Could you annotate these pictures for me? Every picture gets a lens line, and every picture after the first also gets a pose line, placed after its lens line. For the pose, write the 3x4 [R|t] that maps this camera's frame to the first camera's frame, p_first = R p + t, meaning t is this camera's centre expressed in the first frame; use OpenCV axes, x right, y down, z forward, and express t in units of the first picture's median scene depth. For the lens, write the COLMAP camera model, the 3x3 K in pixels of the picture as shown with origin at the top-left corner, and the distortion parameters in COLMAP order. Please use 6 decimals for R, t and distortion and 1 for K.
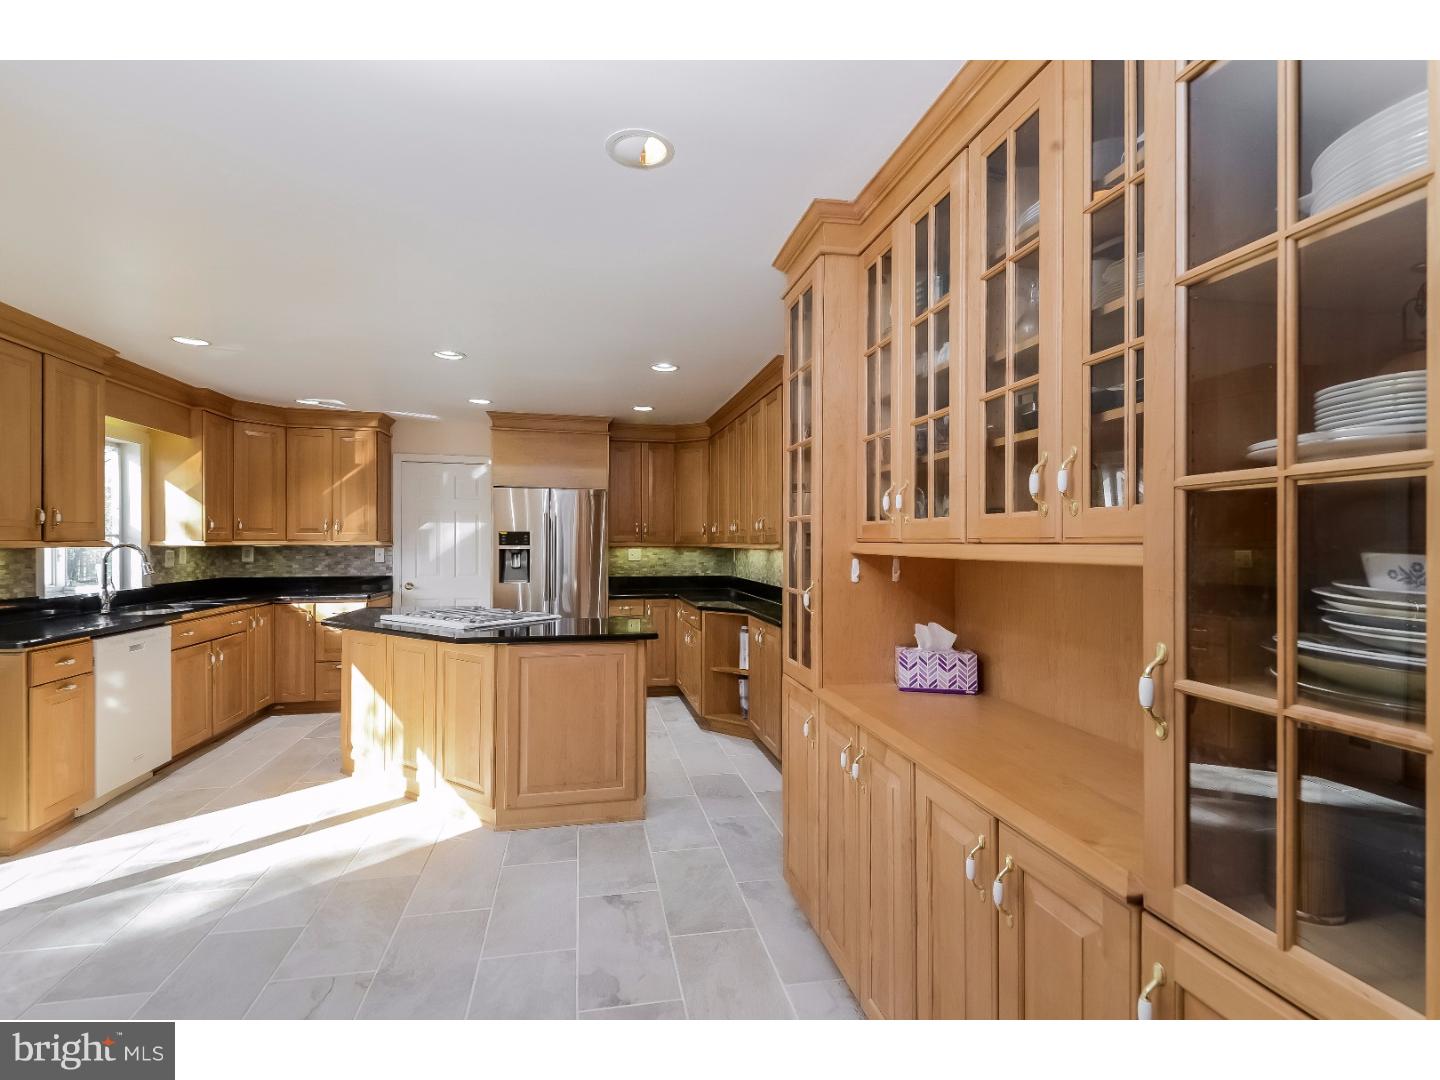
lens RADIAL K [[660.4, 0, 696.0], [0, 660.4, 540.7], [0, 0, 1]] dist [0.024765, -0.004326]
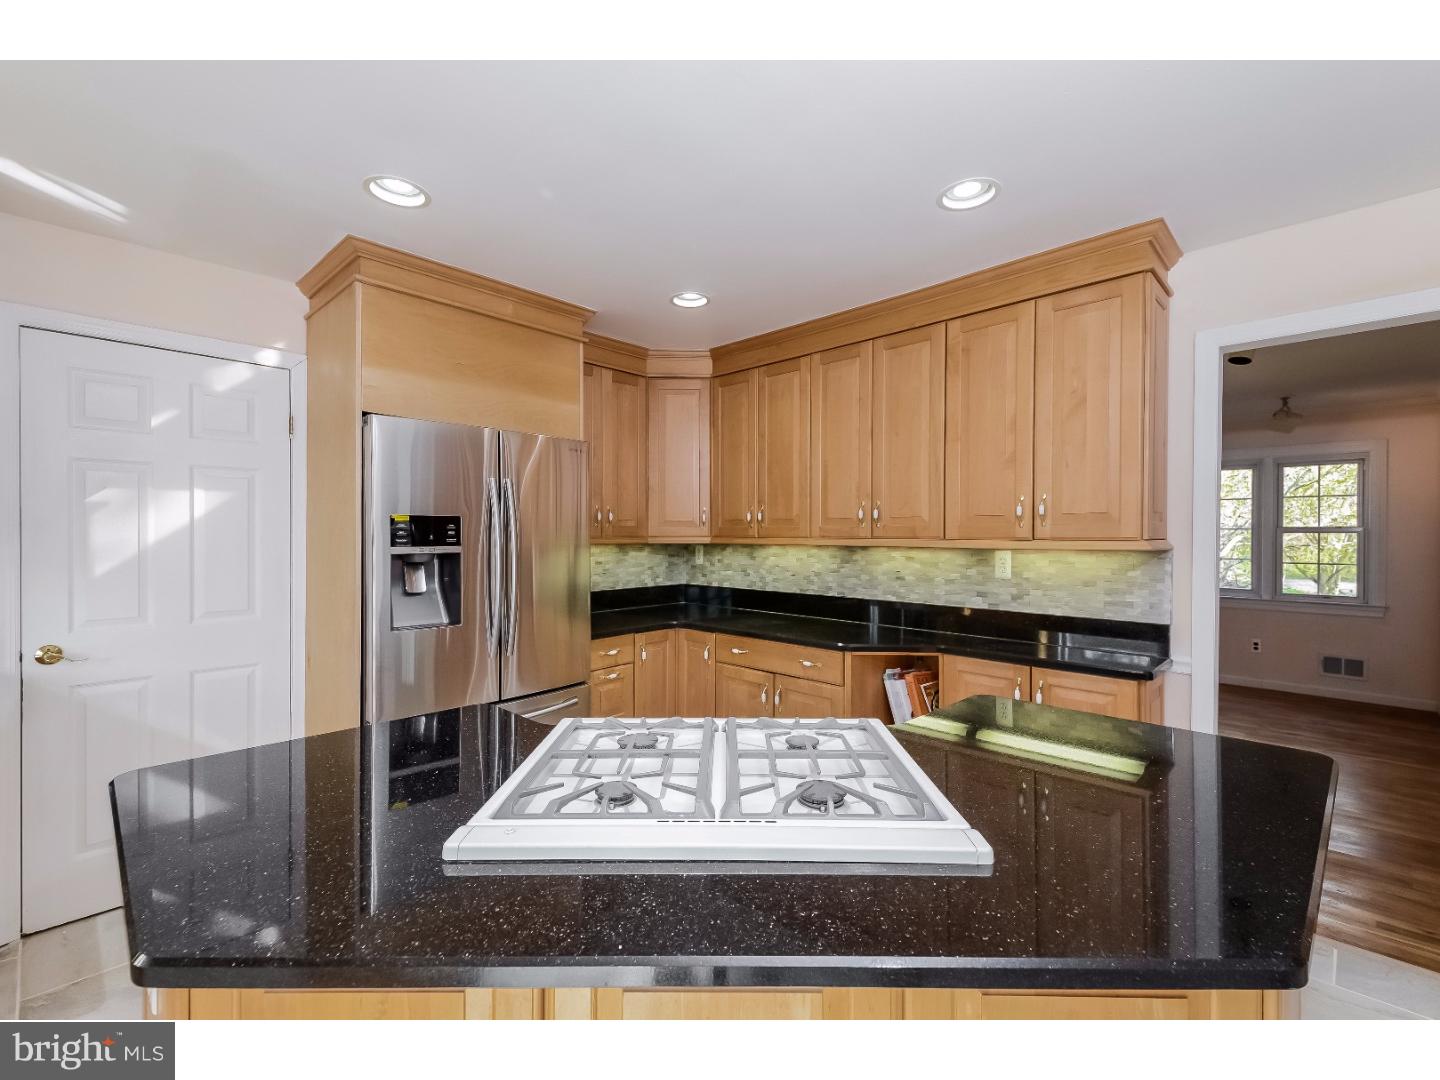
lens RADIAL K [[660.4, 0, 727.0], [0, 660.4, 541.9], [0, 0, 1]] dist [0.024765, -0.004326]
pose [[0.824604, -0.011182, 0.565600, -0.391285], [0.001249, 0.999838, 0.017946, -0.004375], [-0.565709, -0.014092, 0.824485, 0.526459]]
